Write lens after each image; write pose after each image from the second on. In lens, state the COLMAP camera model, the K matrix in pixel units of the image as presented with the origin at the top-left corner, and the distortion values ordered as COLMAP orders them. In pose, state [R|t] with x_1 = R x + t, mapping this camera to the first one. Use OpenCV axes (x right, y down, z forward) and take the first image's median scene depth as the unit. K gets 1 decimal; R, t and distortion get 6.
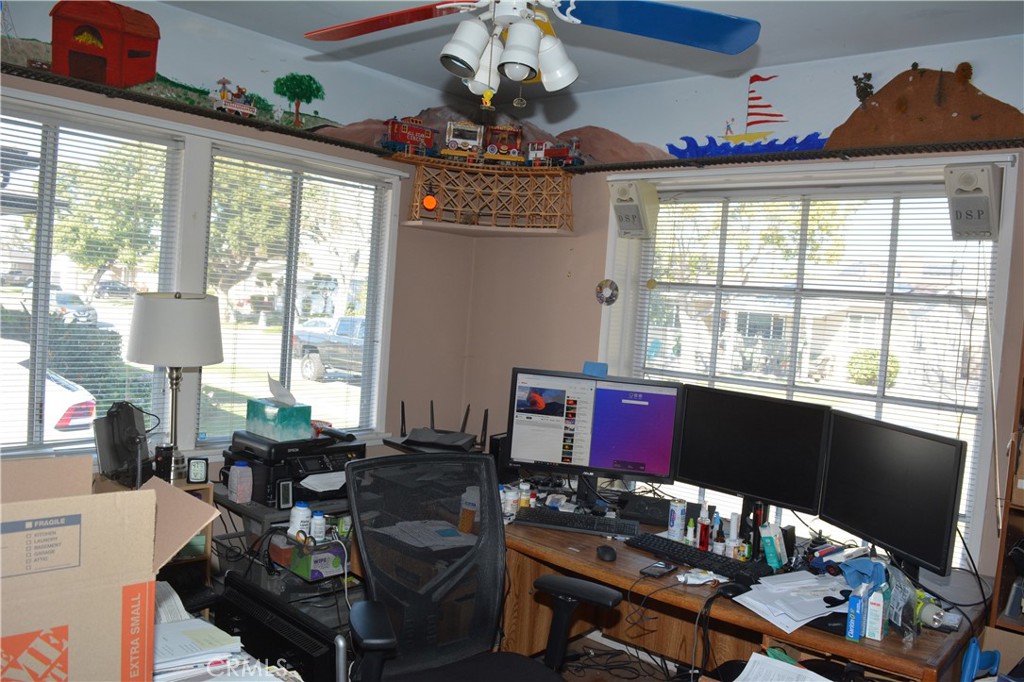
lens RADIAL K [[803.5, 0, 512.0], [0, 803.5, 341.0], [0, 0, 1]] dist [-0.085752, 0.014408]
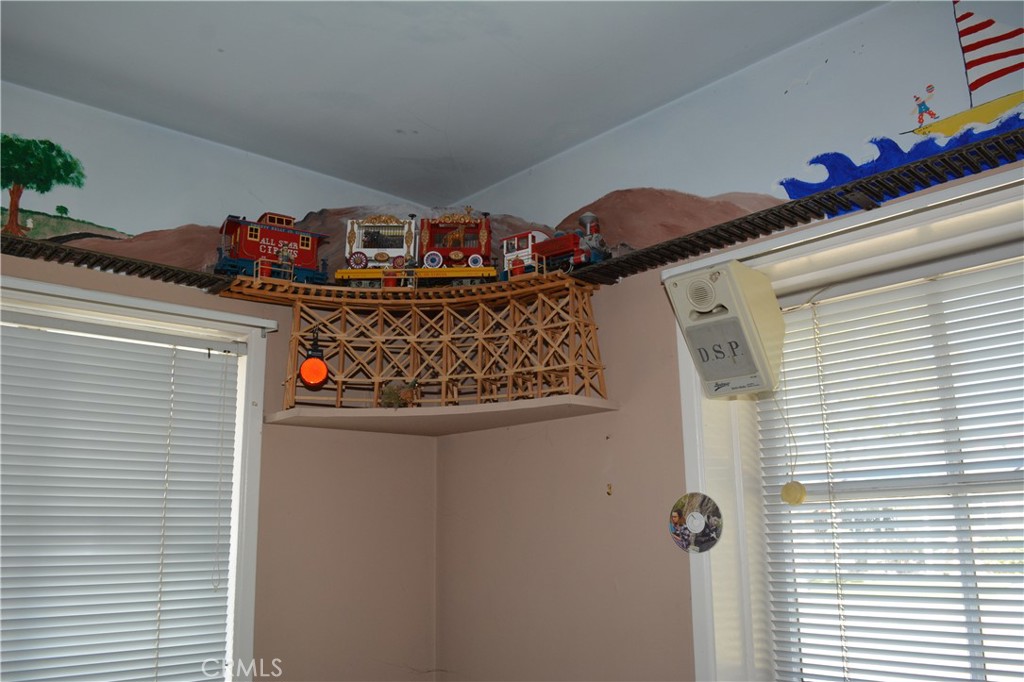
lens RADIAL K [[803.5, 0, 512.0], [0, 803.5, 341.0], [0, 0, 1]] dist [-0.085752, 0.014408]
pose [[0.990382, -0.108902, -0.085341, 0.066685], [0.081845, 0.958453, -0.273257, -0.044921], [0.111554, 0.263644, 0.958148, 0.542141]]
